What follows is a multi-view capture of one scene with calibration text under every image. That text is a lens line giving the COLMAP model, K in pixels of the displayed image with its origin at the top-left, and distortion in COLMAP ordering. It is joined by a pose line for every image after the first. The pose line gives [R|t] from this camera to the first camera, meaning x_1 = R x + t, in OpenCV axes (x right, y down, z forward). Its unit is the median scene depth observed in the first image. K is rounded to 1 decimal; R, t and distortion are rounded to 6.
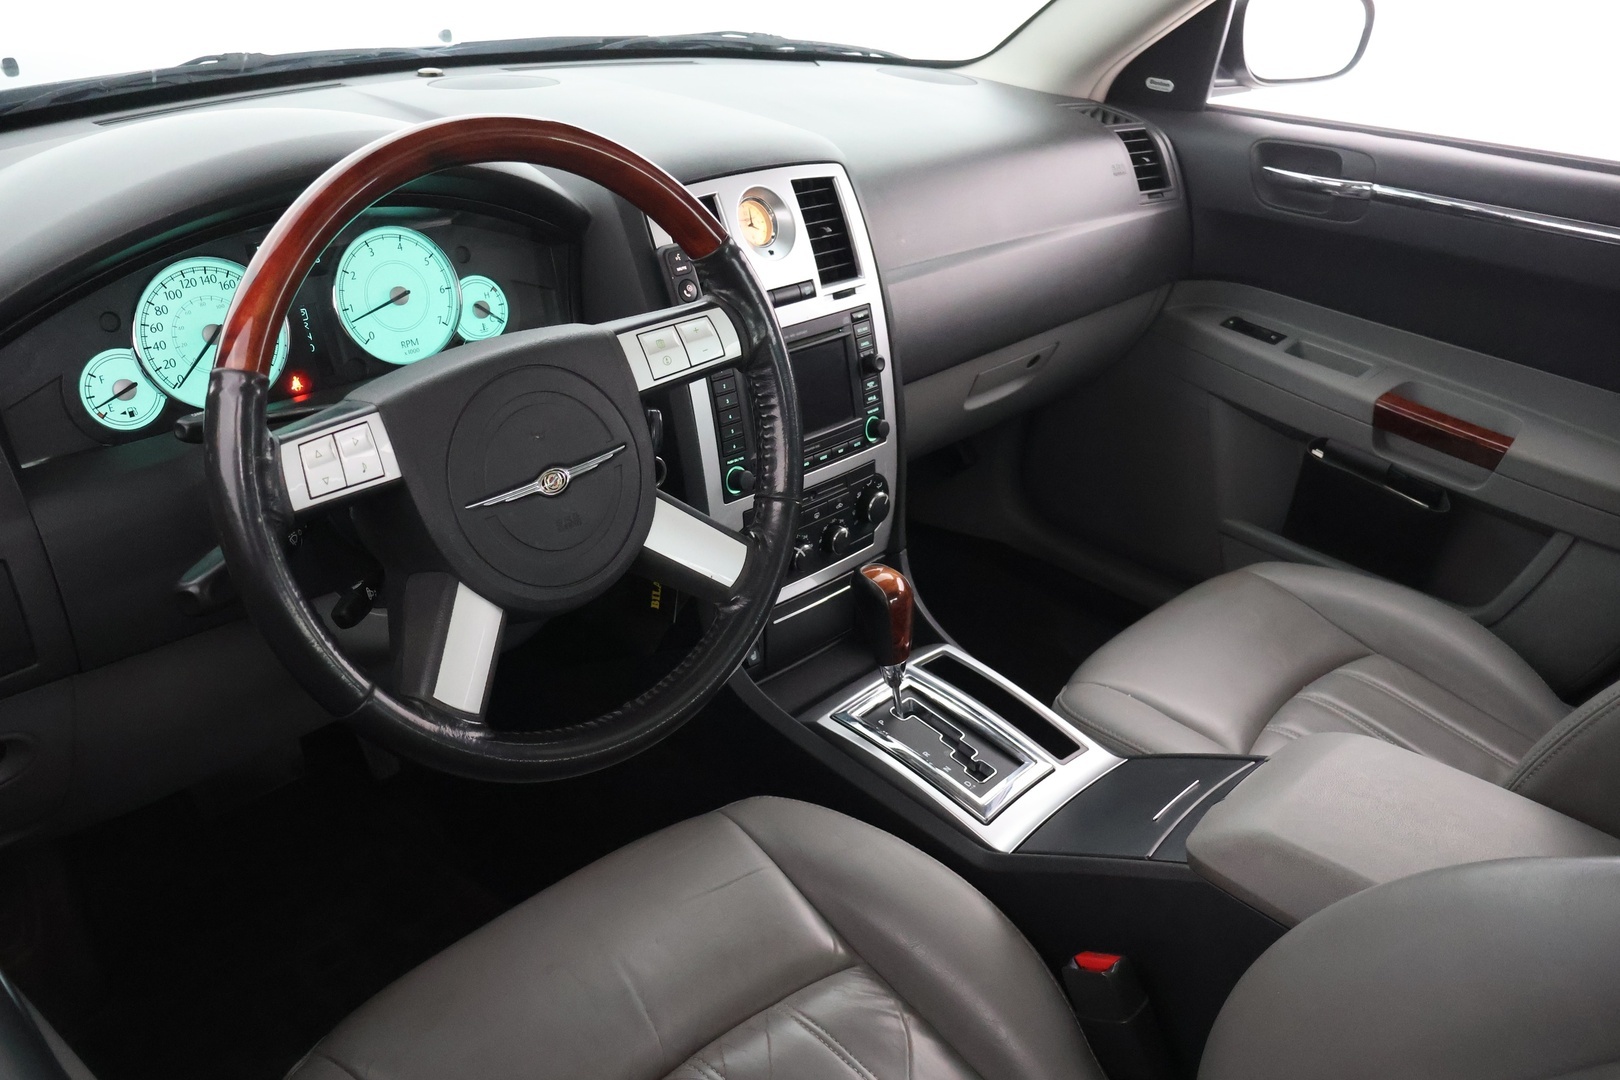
lens RADIAL K [[1352.6, 0, 818.1], [0, 1352.6, 535.6], [0, 0, 1]] dist [-0.000292, 0.003952]
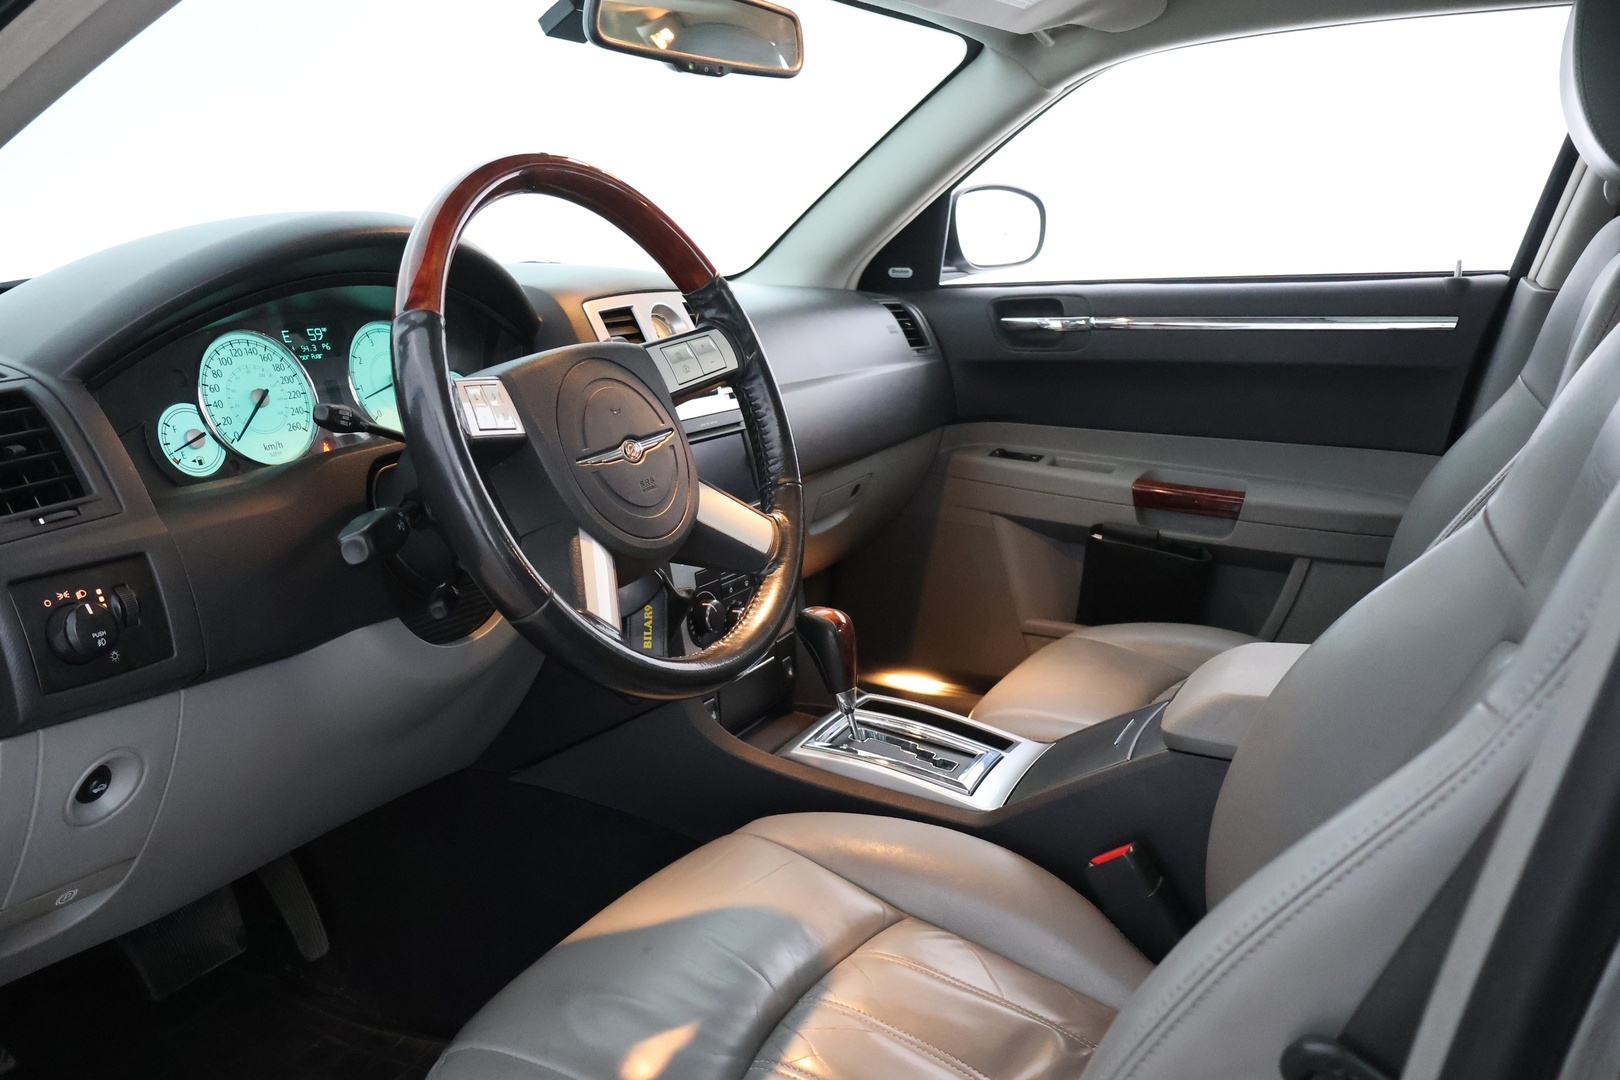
lens RADIAL K [[1352.6, 0, 814.9], [0, 1352.6, 535.8], [0, 0, 1]] dist [-0.000292, 0.003952]
pose [[0.954183, -0.123881, 0.272375, -0.282332], [0.190820, 0.953080, -0.235001, 0.253112], [-0.230484, 0.276209, 0.933052, -0.073288]]
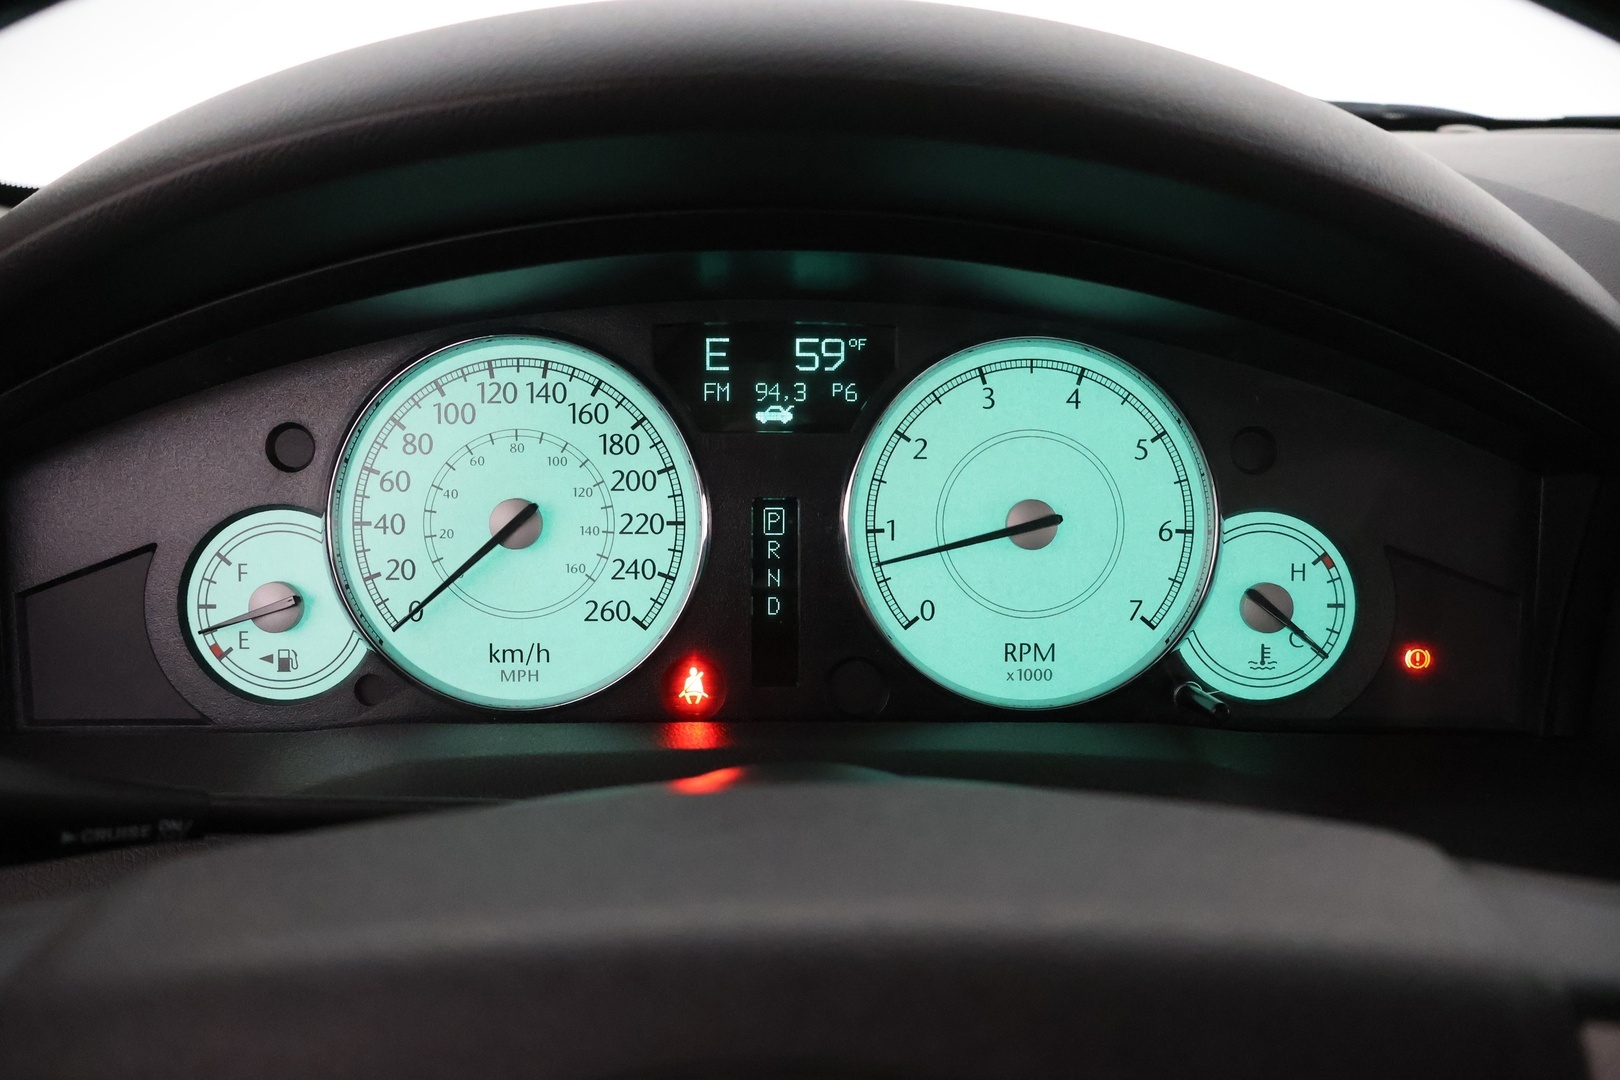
lens RADIAL K [[1352.6, 0, 807.7], [0, 1352.6, 545.9], [0, 0, 1]] dist [-0.000292, 0.003952]
pose [[0.695478, 0.205339, -0.688582, -0.090756], [-0.302934, 0.952761, -0.021850, -0.136300], [0.651568, 0.223791, 0.724829, 0.651854]]
